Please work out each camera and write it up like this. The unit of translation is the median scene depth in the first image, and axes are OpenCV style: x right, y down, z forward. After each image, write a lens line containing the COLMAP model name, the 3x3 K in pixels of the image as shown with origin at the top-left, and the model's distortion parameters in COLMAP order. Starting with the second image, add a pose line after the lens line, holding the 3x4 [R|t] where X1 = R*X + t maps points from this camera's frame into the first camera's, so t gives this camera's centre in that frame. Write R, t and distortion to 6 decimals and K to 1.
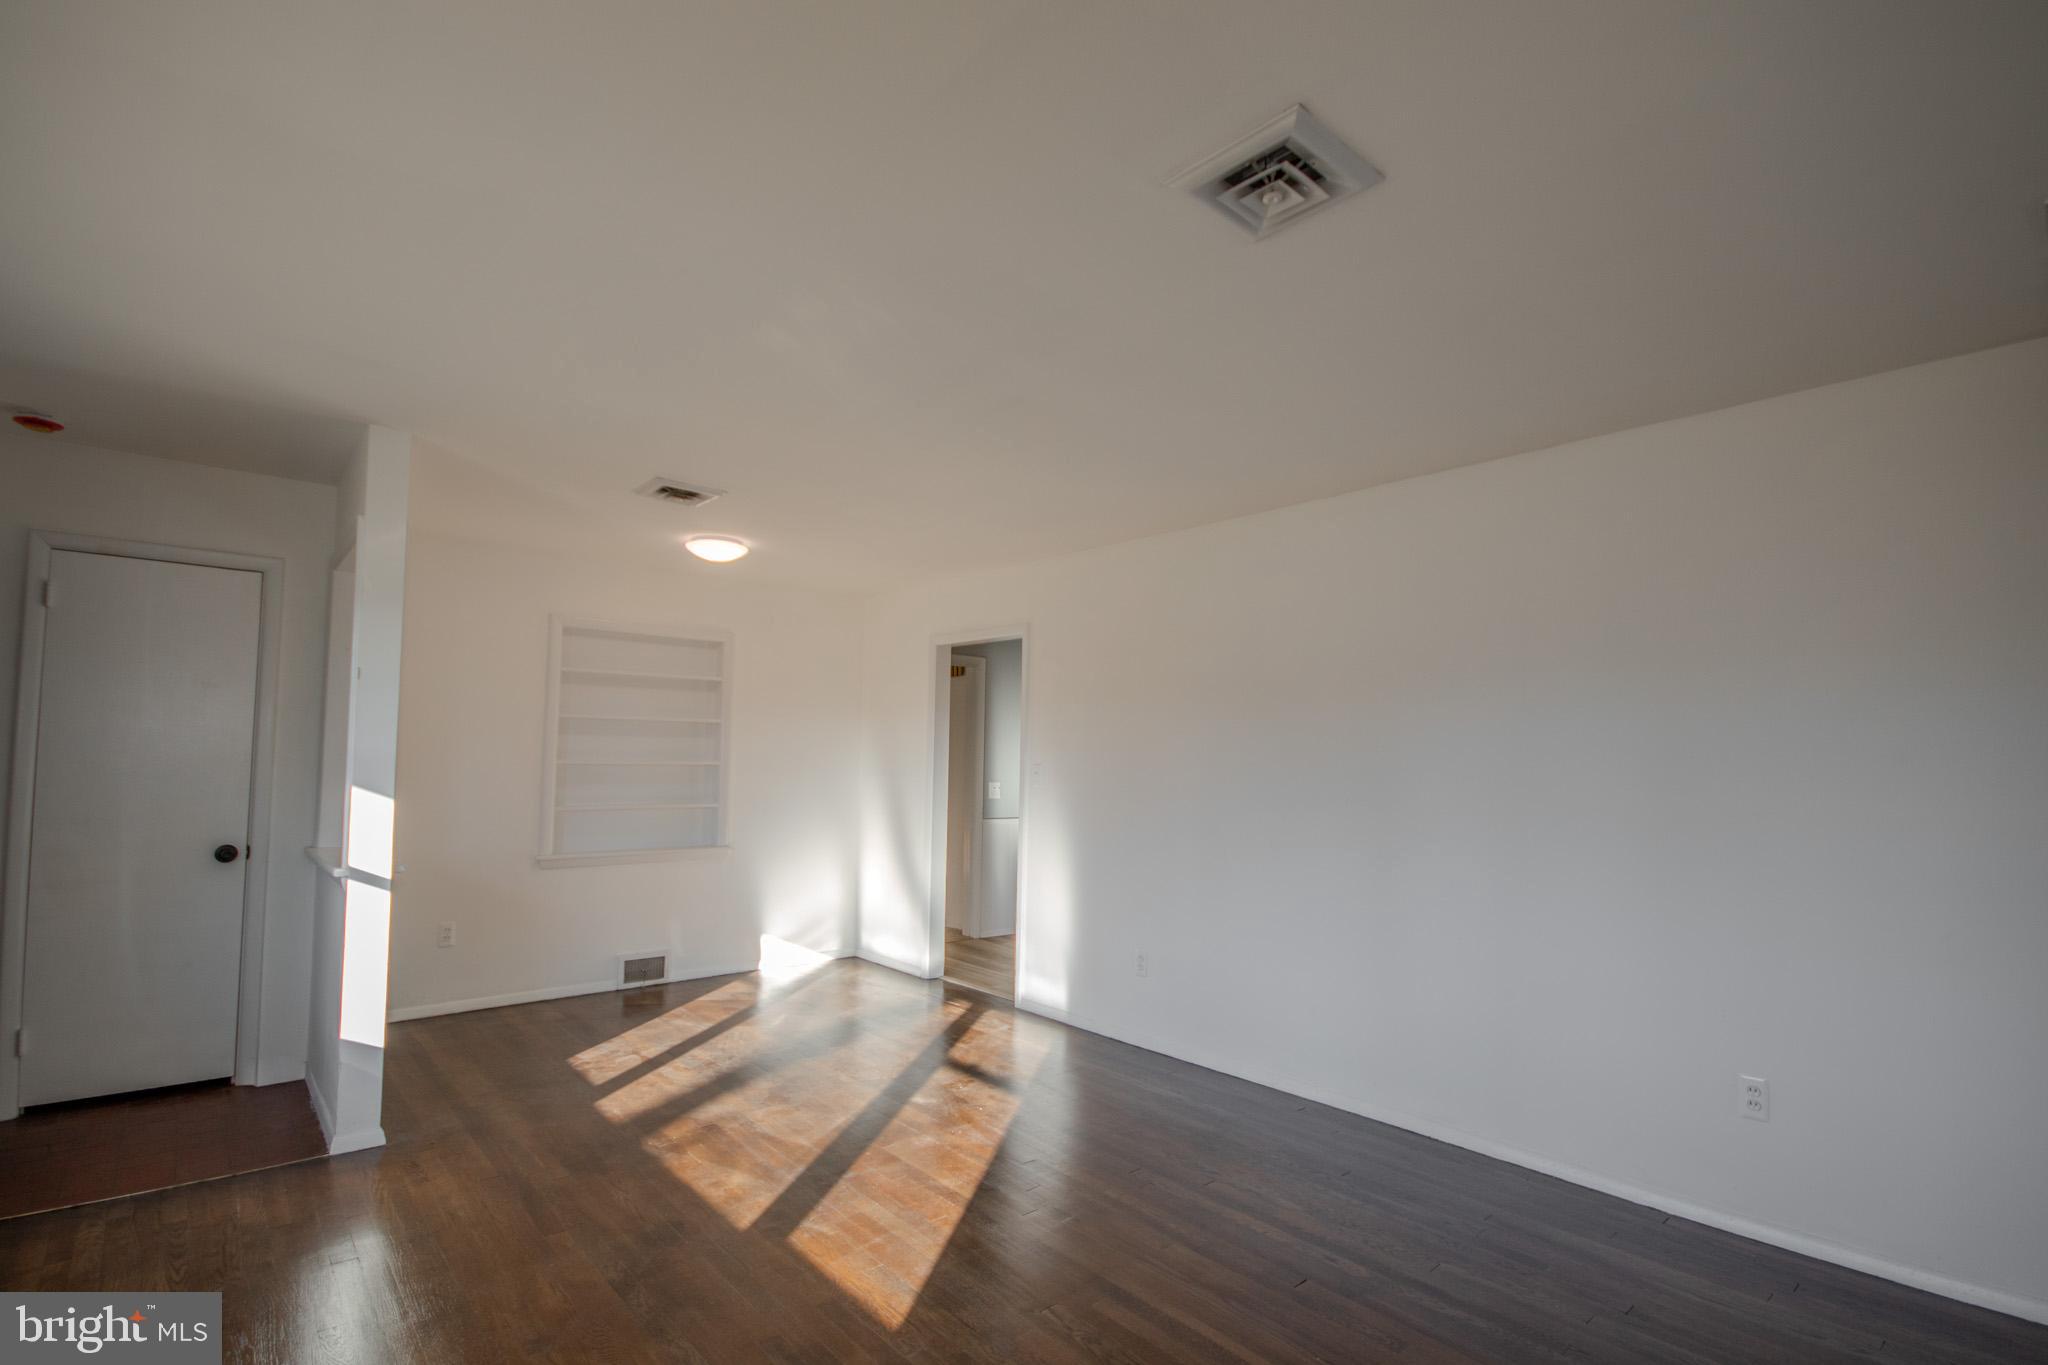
lens RADIAL K [[950.9, 0, 1030.0], [0, 950.9, 712.6], [0, 0, 1]] dist [-0.001527, -0.001419]
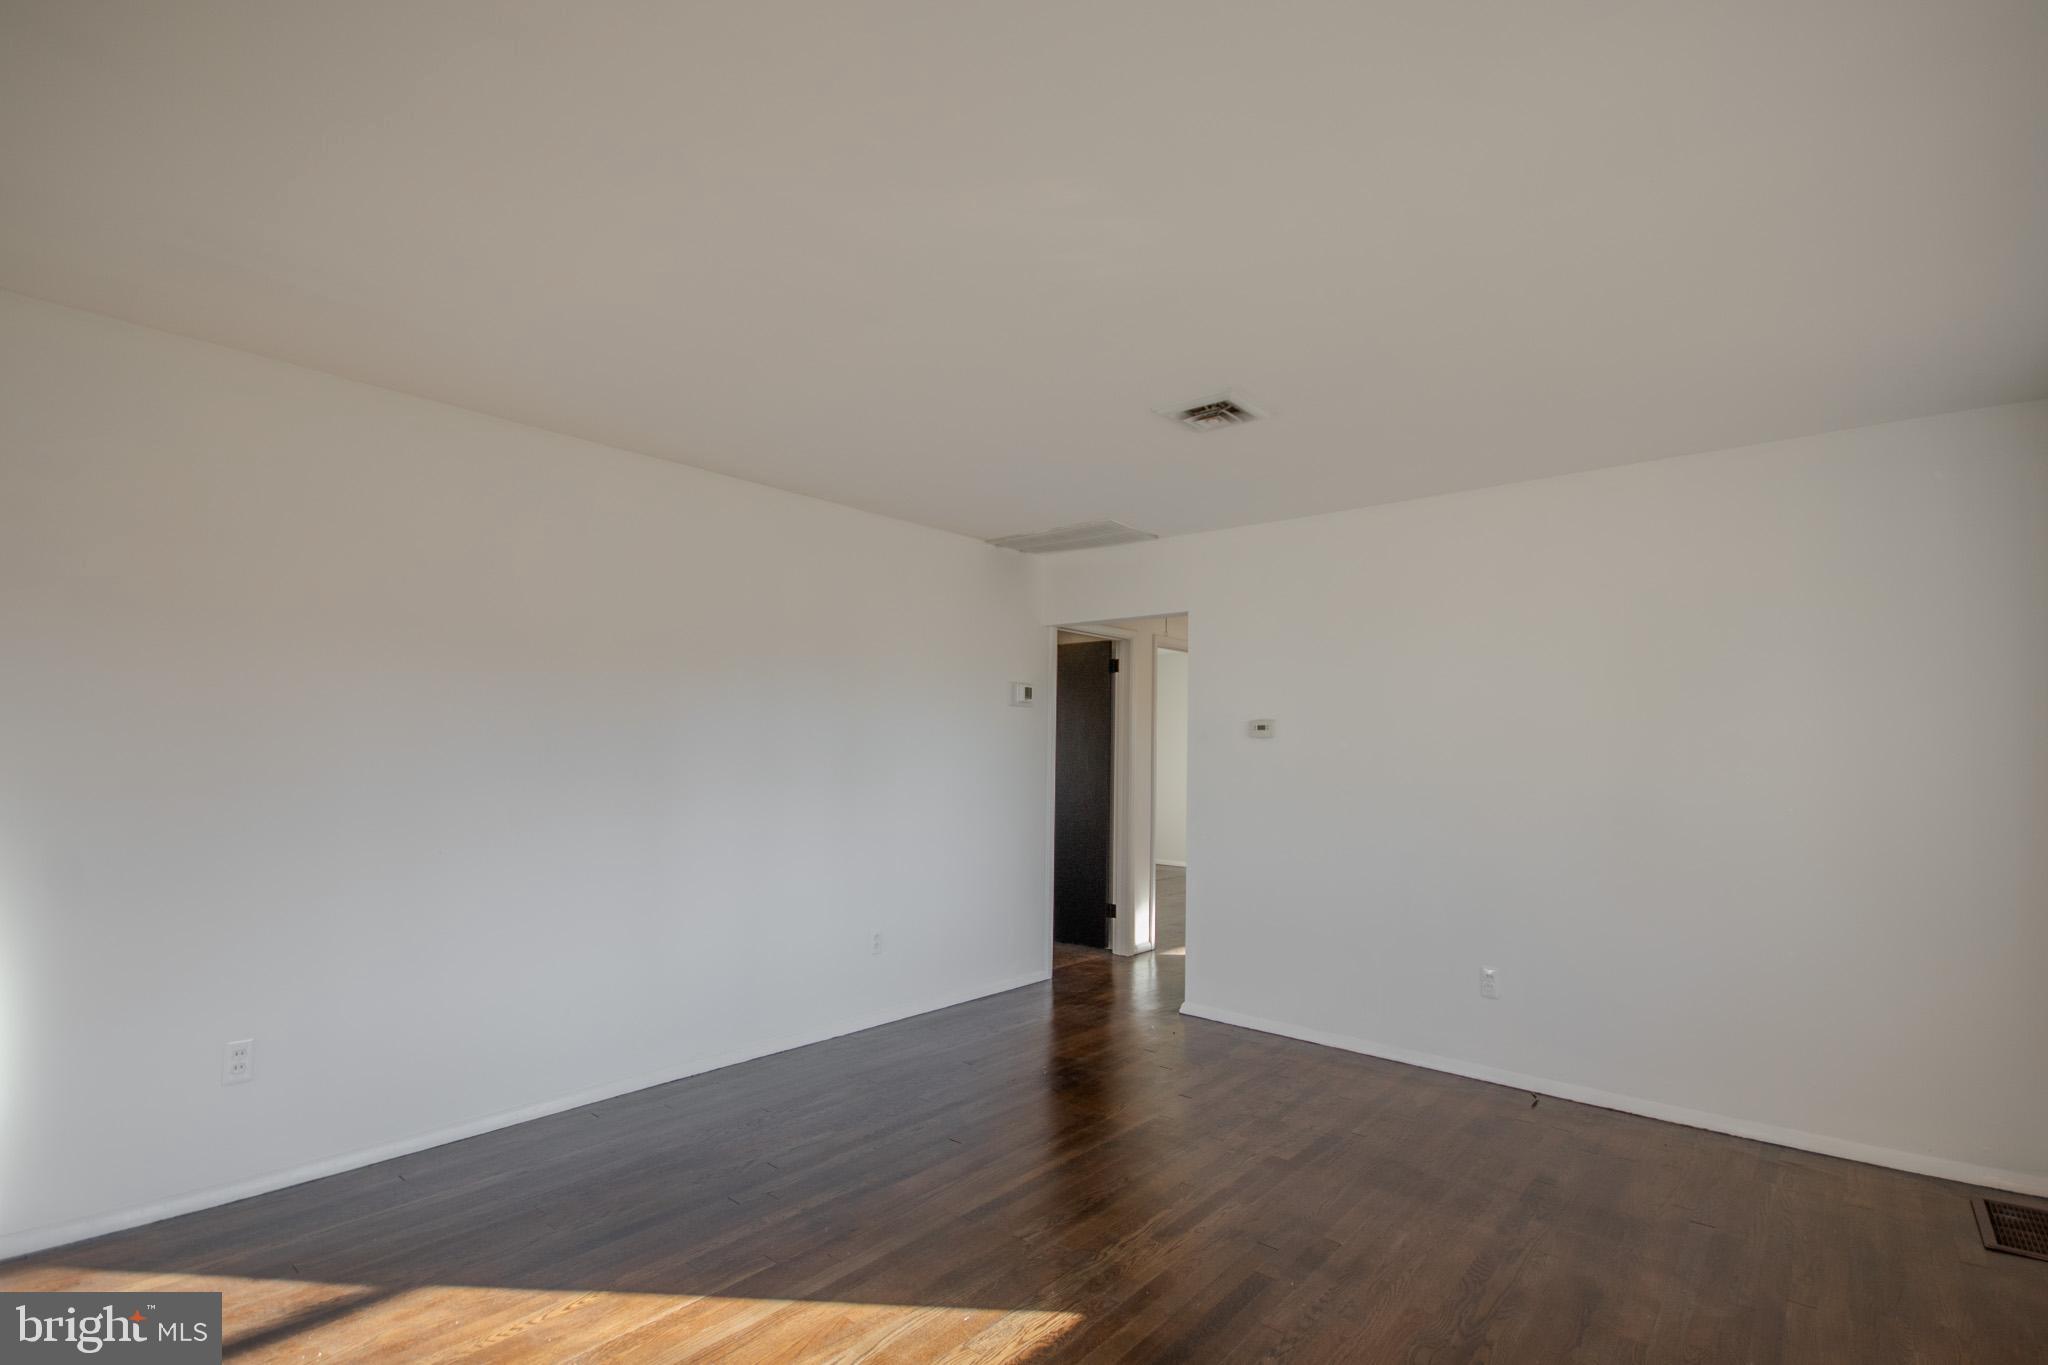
lens RADIAL K [[923.4, 0, 1025.3], [0, 923.4, 739.5], [0, 0, 1]] dist [-0.000544, -0.037923]
pose [[-0.134975, -0.004013, 0.990841, -0.564851], [-0.067069, 0.997735, -0.005095, 0.027729], [-0.988576, -0.067143, -0.134938, 0.637690]]
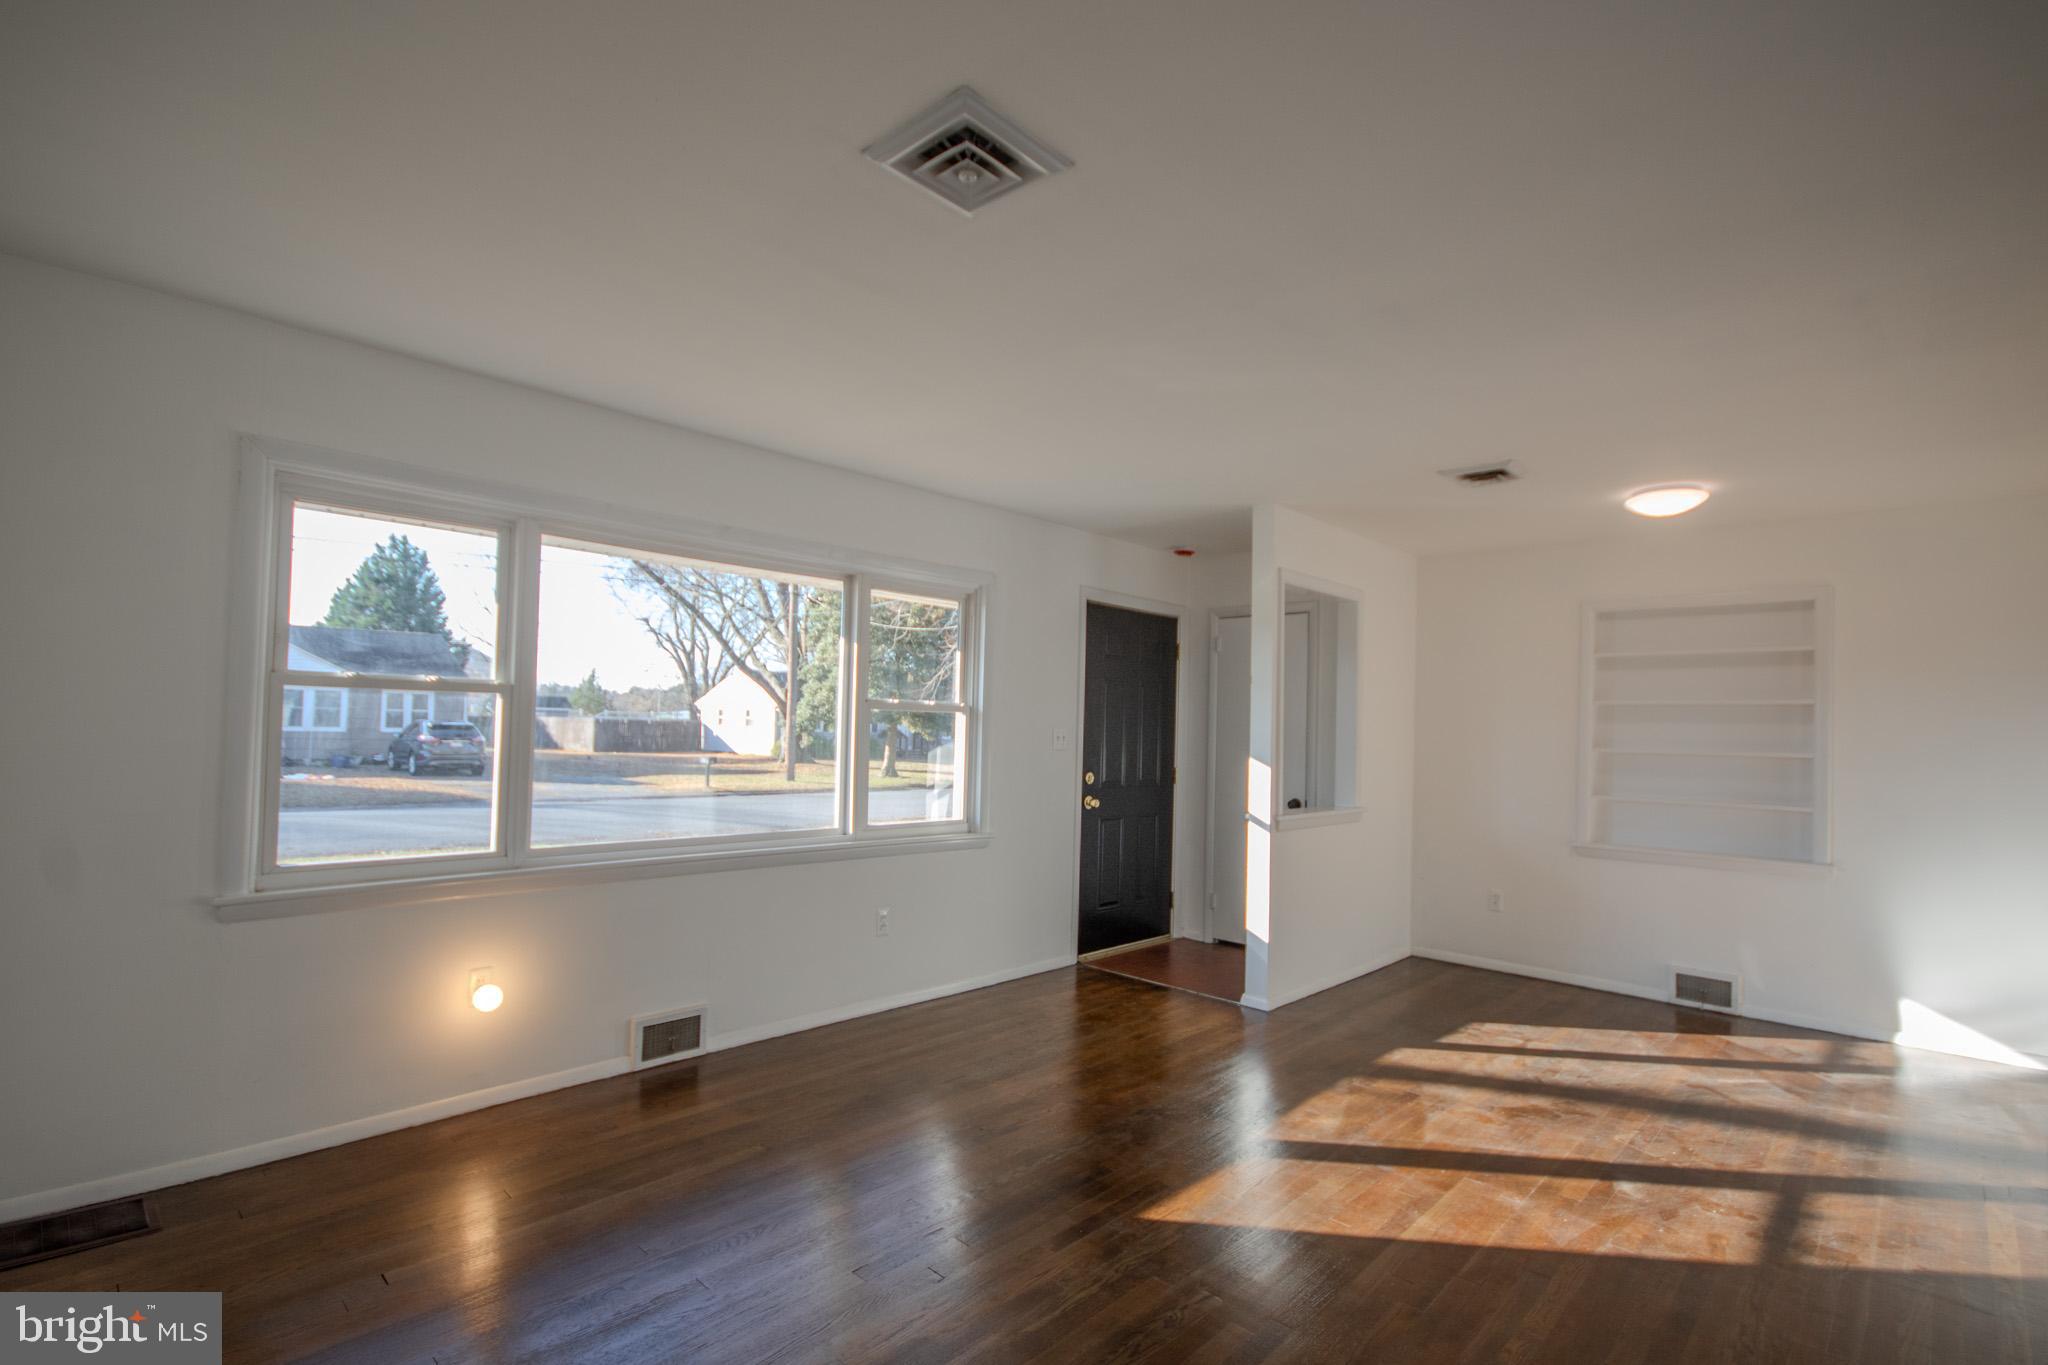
lens RADIAL K [[950.9, 0, 1030.0], [0, 950.9, 712.6], [0, 0, 1]] dist [-0.001527, -0.001419]
pose [[0.089221, -0.028533, -0.995603, 0.533399], [0.026609, 0.999301, -0.026255, 0.028525], [0.995656, -0.024150, 0.089918, 0.401257]]
